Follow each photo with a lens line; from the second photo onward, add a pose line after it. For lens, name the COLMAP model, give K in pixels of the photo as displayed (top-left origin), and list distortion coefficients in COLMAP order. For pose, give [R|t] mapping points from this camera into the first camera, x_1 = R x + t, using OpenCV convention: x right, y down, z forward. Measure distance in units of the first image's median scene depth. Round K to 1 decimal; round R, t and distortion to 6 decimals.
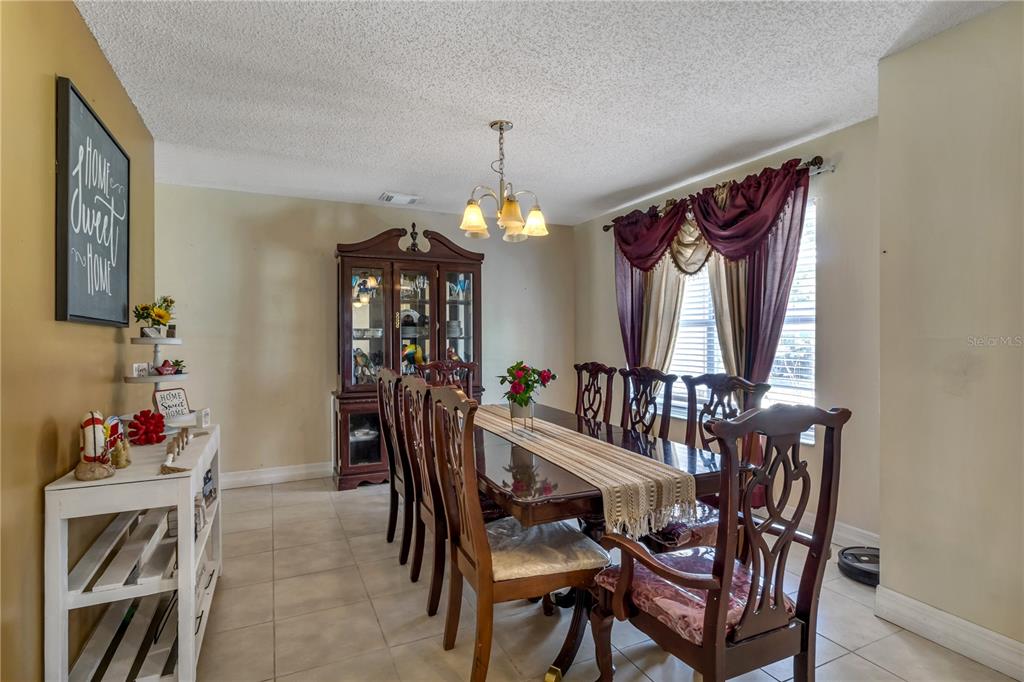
lens RADIAL K [[503.4, 0, 504.0], [0, 503.4, 345.4], [0, 0, 1]] dist [0.000948, -0.000177]
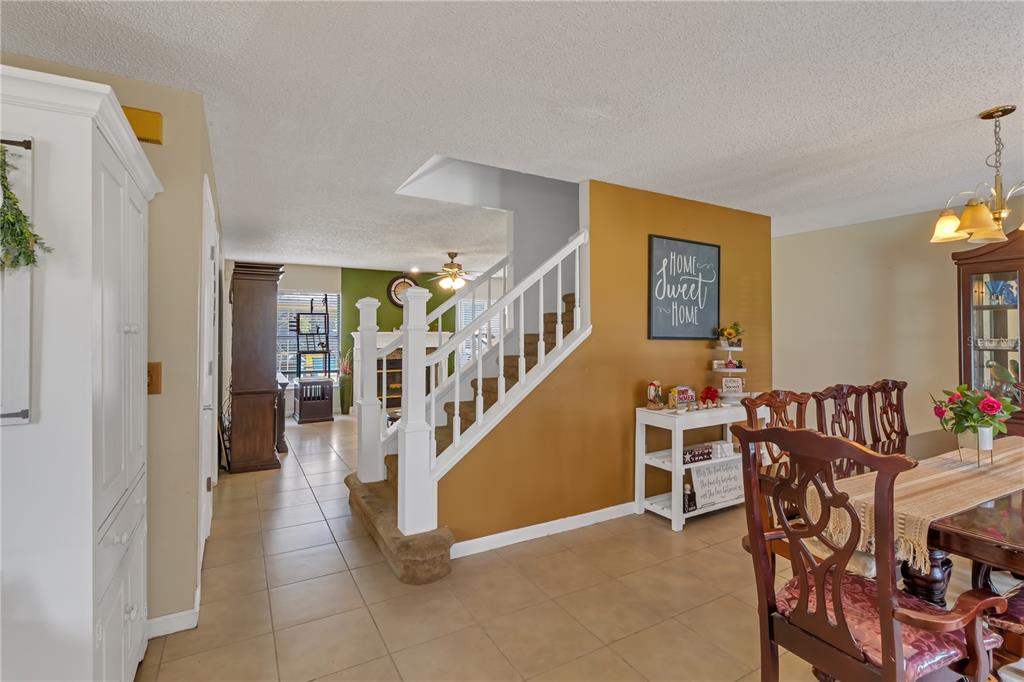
lens RADIAL K [[485.1, 0, 511.9], [0, 485.1, 335.9], [0, 0, 1]] dist [-0.000805, -0.000102]
pose [[0.109011, 0.001164, -0.994040, 1.202182], [-0.018096, 0.999836, -0.000813, -0.049142], [0.993876, 0.018076, 0.109014, 0.118217]]
